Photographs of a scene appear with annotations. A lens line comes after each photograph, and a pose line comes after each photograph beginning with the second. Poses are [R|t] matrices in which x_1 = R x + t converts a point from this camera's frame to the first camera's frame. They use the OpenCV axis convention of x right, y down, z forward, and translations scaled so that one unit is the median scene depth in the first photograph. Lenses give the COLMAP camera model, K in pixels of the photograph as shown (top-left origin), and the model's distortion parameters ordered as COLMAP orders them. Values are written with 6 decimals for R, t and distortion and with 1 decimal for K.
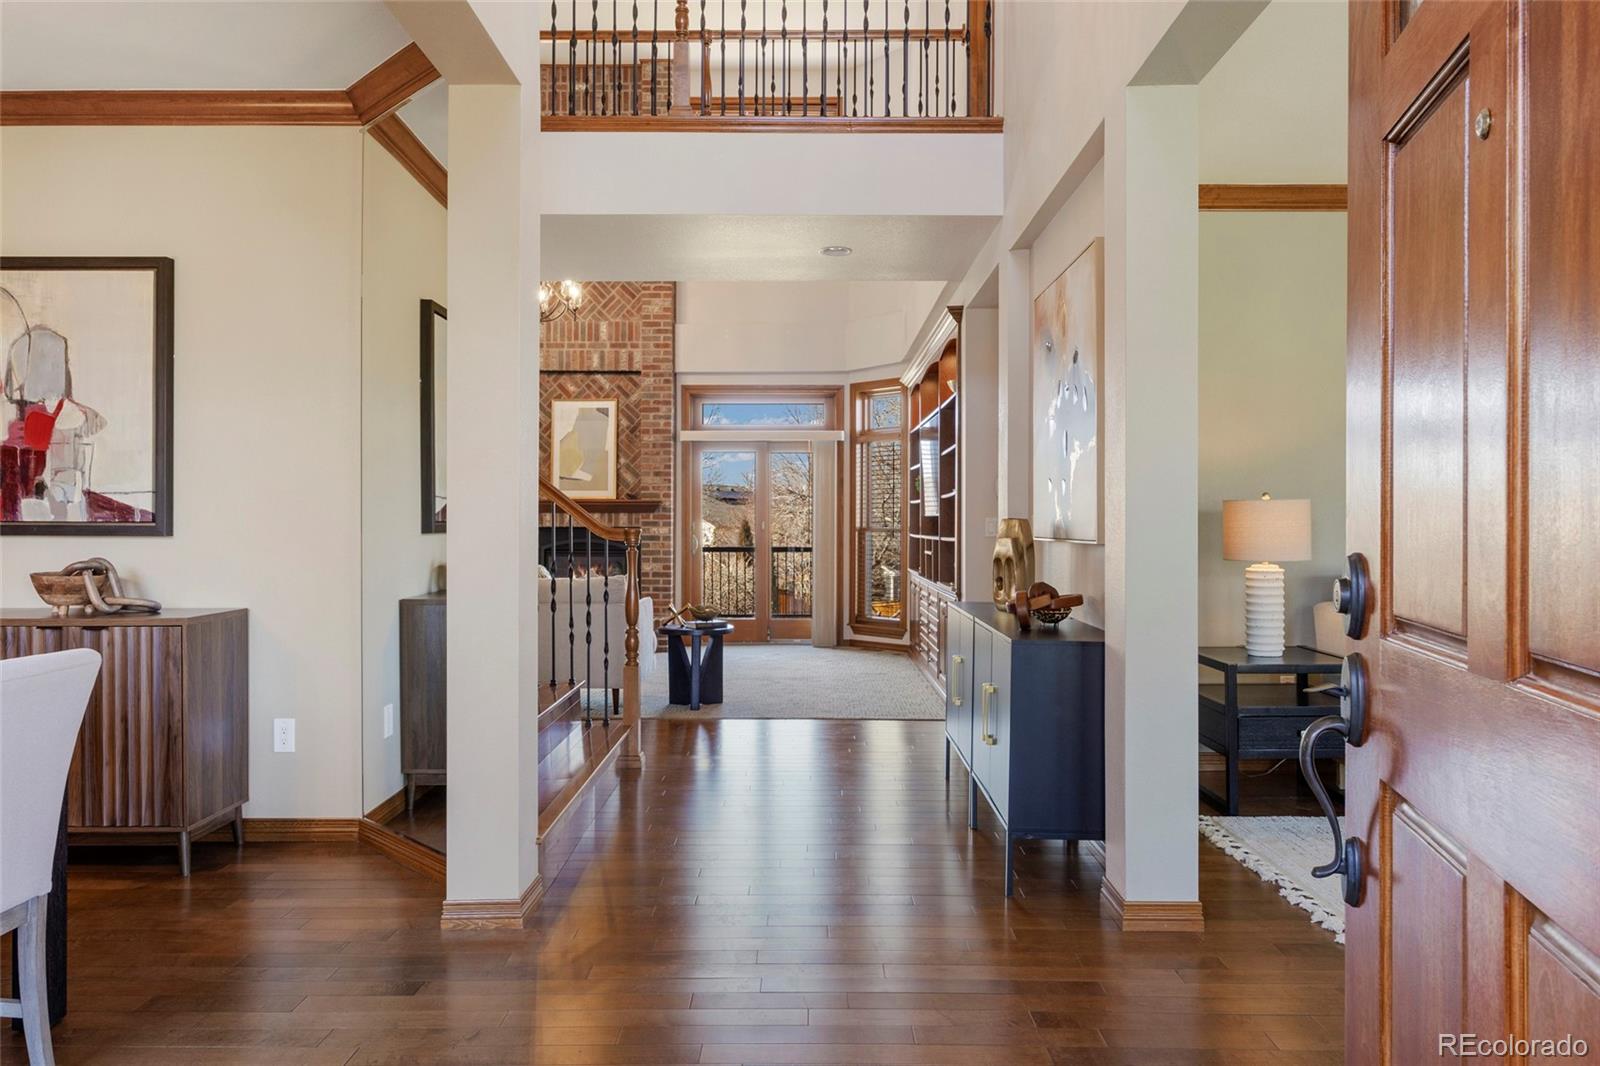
lens RADIAL K [[1055.6, 0, 800.0], [0, 1055.6, 533.0], [0, 0, 1]] dist [0.001506, 0.000918]
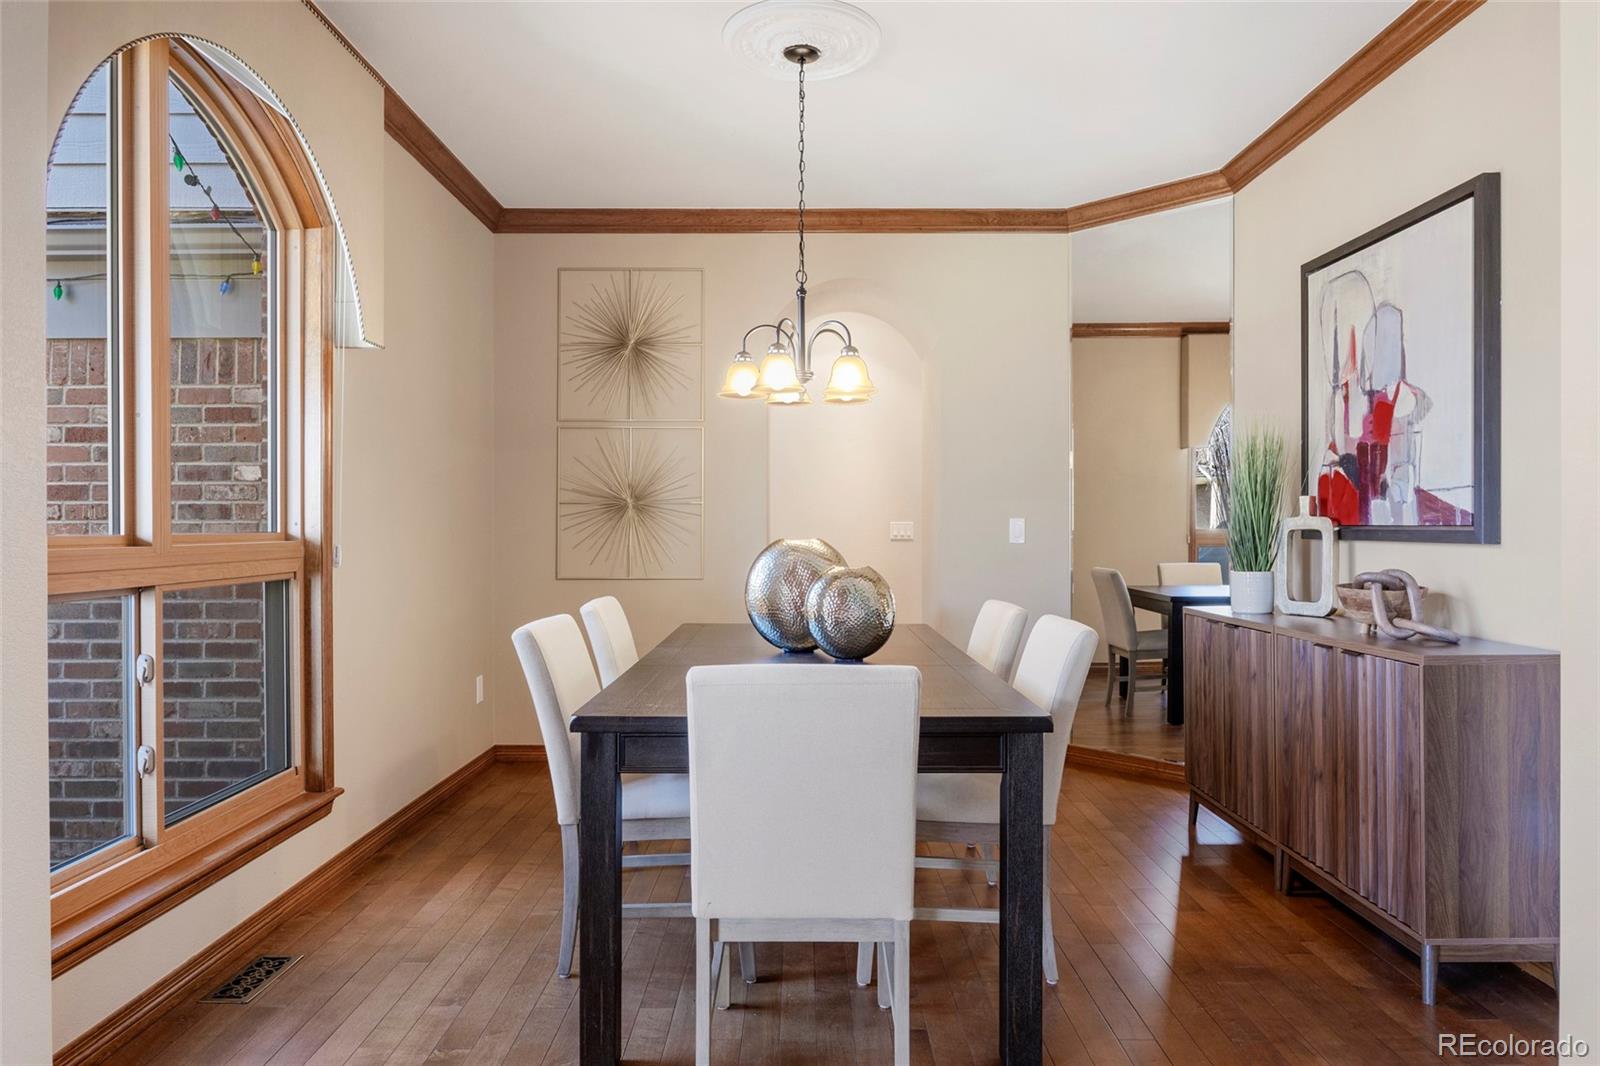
lens RADIAL K [[1025.6, 0, 801.1], [0, 1025.6, 509.0], [0, 0, 1]] dist [-0.007384, -0.003049]
pose [[0.002905, -0.018736, -0.999820, 0.128522], [-0.003812, 0.999817, -0.018747, -0.006660], [0.999989, 0.003866, 0.002833, 0.513424]]
